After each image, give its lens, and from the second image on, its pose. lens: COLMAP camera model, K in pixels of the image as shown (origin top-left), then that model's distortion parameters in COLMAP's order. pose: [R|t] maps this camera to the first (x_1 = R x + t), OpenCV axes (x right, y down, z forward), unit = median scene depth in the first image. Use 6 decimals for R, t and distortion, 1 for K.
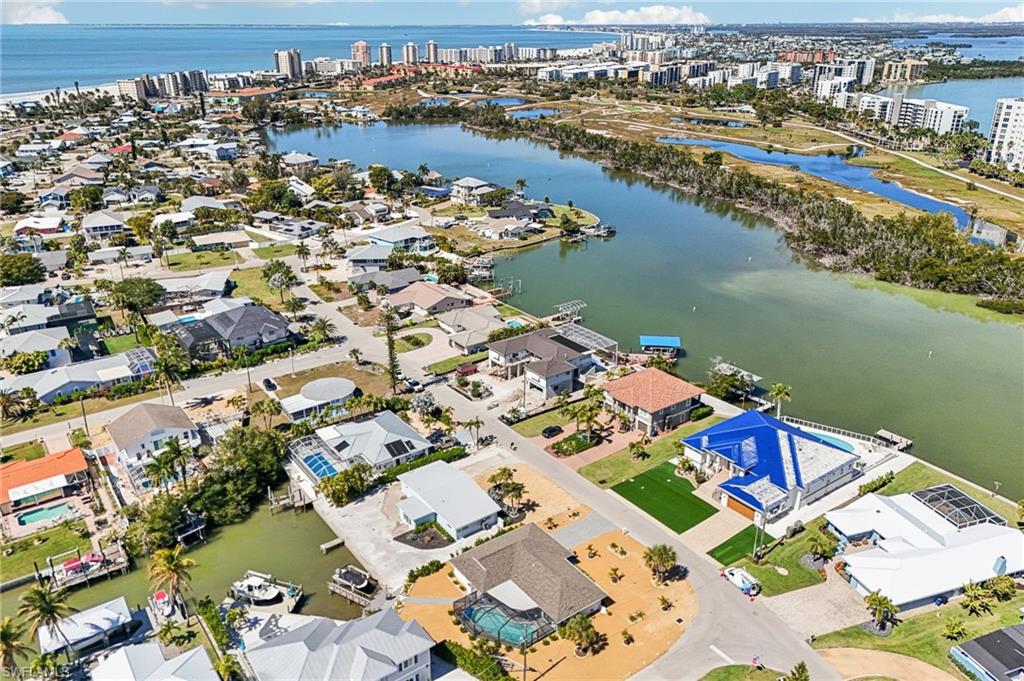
lens RADIAL K [[750.2, 0, 512.0], [0, 750.2, 340.5], [0, 0, 1]] dist [0.083203, -0.106195]
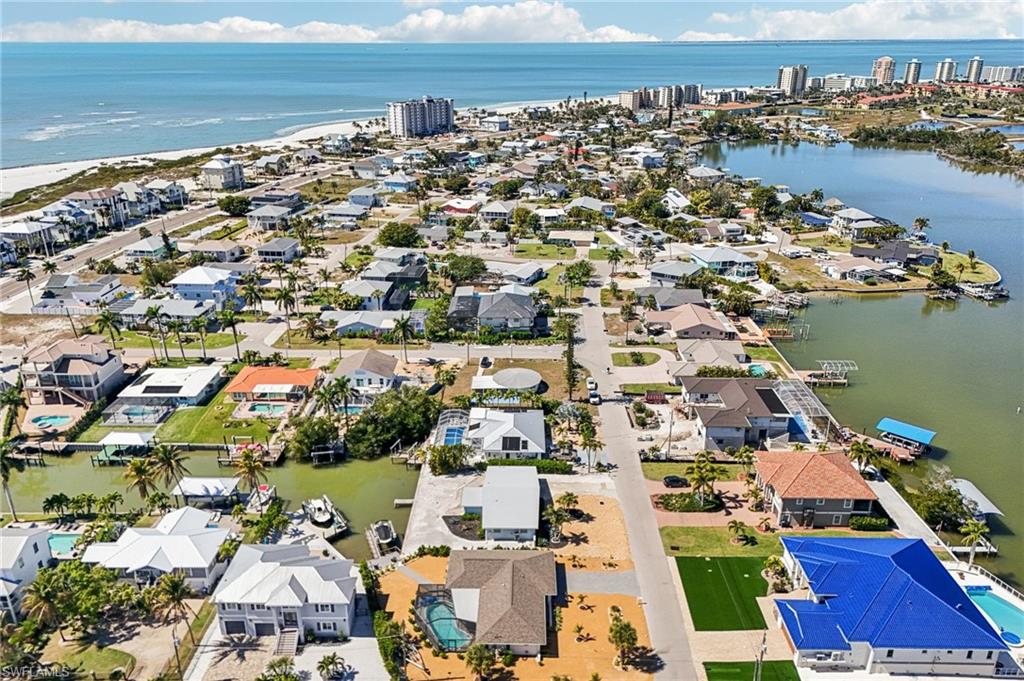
lens RADIAL K [[750.2, 0, 512.0], [0, 750.2, 340.5], [0, 0, 1]] dist [0.083203, -0.106195]
pose [[0.795795, 0.221330, -0.563670, 0.264010], [-0.231440, 0.971313, 0.054645, -0.034567], [0.559595, 0.086970, 0.824190, 0.084322]]
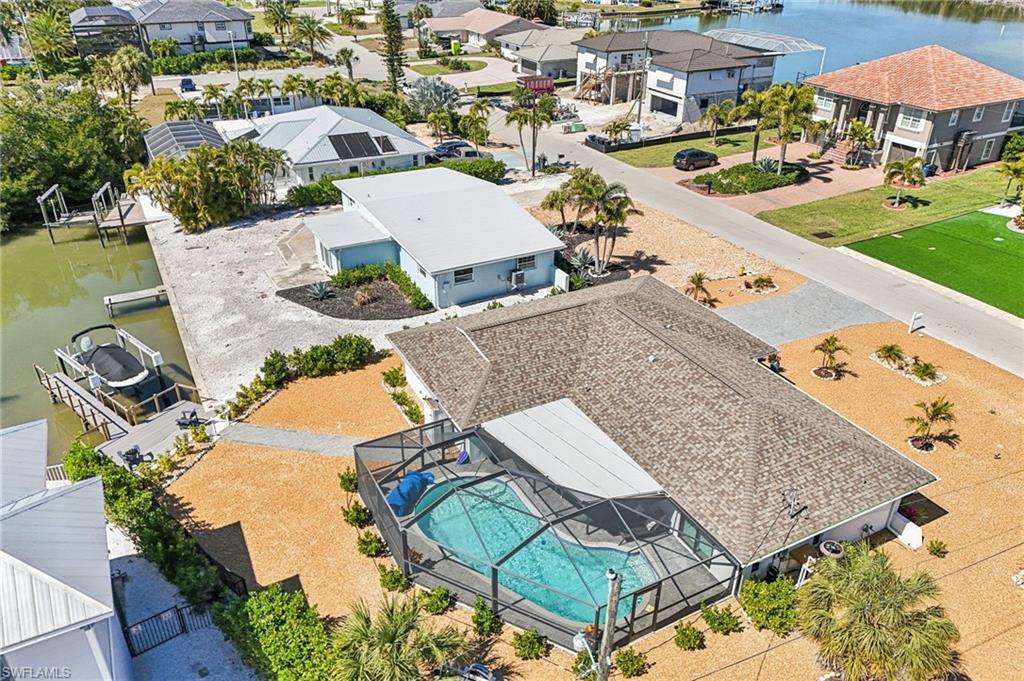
lens RADIAL K [[750.2, 0, 512.0], [0, 750.2, 340.5], [0, 0, 1]] dist [0.083203, -0.106195]
pose [[0.989009, 0.081380, -0.123443, 0.005327], [-0.066692, 0.990678, 0.118783, 0.130858], [0.131959, -0.109244, 0.985217, 0.357128]]
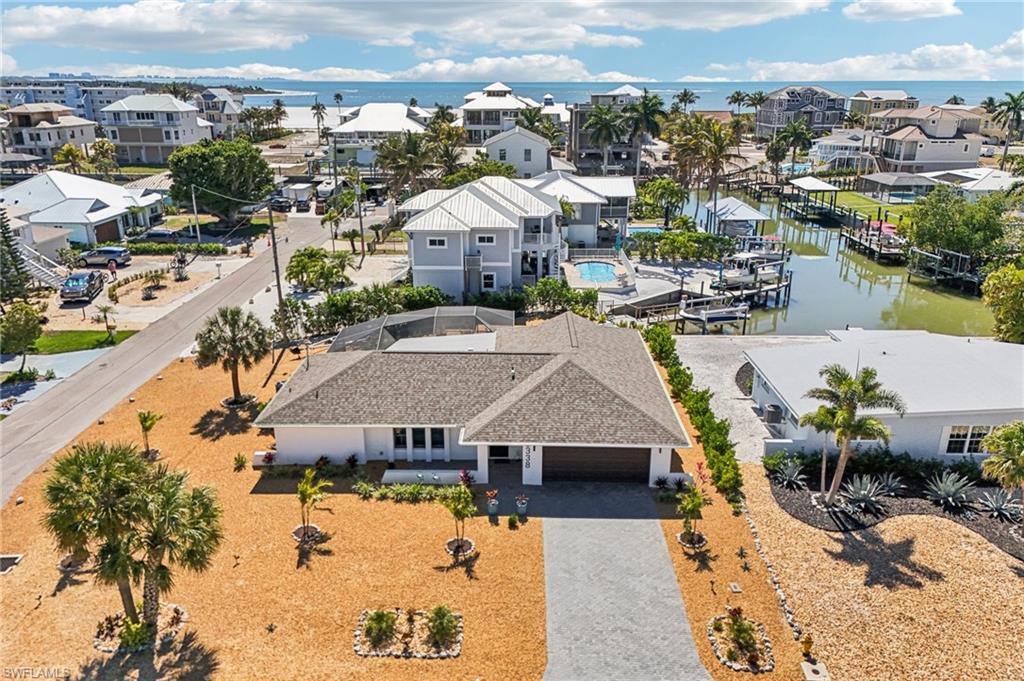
lens RADIAL K [[750.2, 0, 512.0], [0, 750.2, 340.5], [0, 0, 1]] dist [0.083203, -0.106195]
pose [[-0.605959, 0.257800, -0.752564, 0.143280], [-0.302861, 0.800022, 0.517919, 0.052121], [0.735587, 0.541761, -0.406703, 0.584228]]
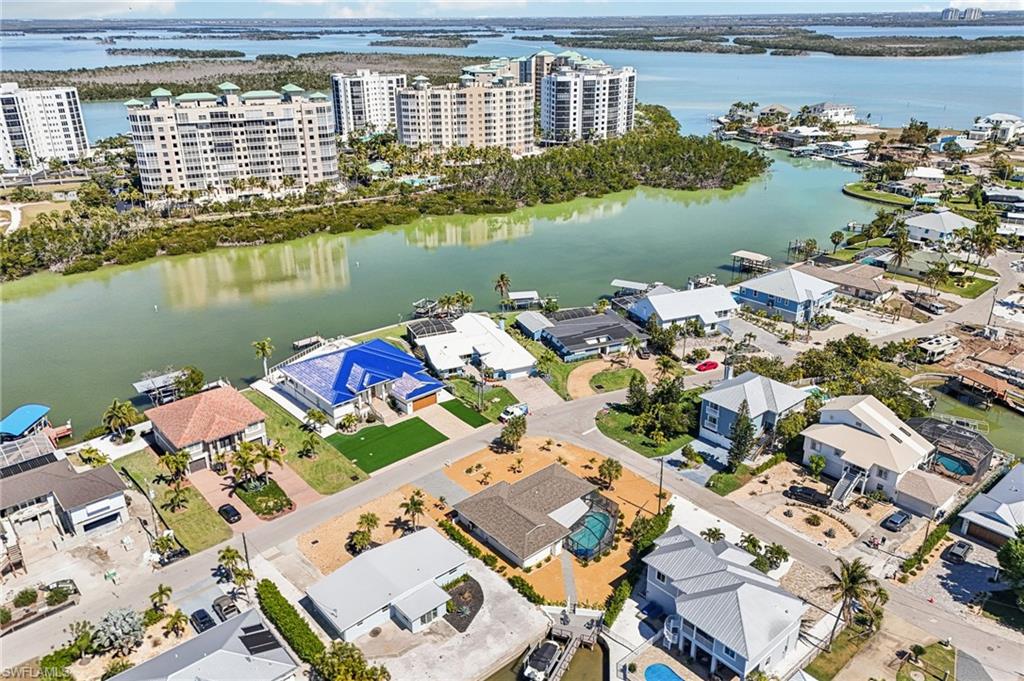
lens RADIAL K [[750.2, 0, 512.0], [0, 750.2, 340.5], [0, 0, 1]] dist [0.083203, -0.106195]
pose [[-0.088213, -0.385513, 0.918476, -0.415466], [0.386193, 0.836713, 0.388285, -0.142846], [-0.918190, 0.388961, 0.075073, 0.439323]]
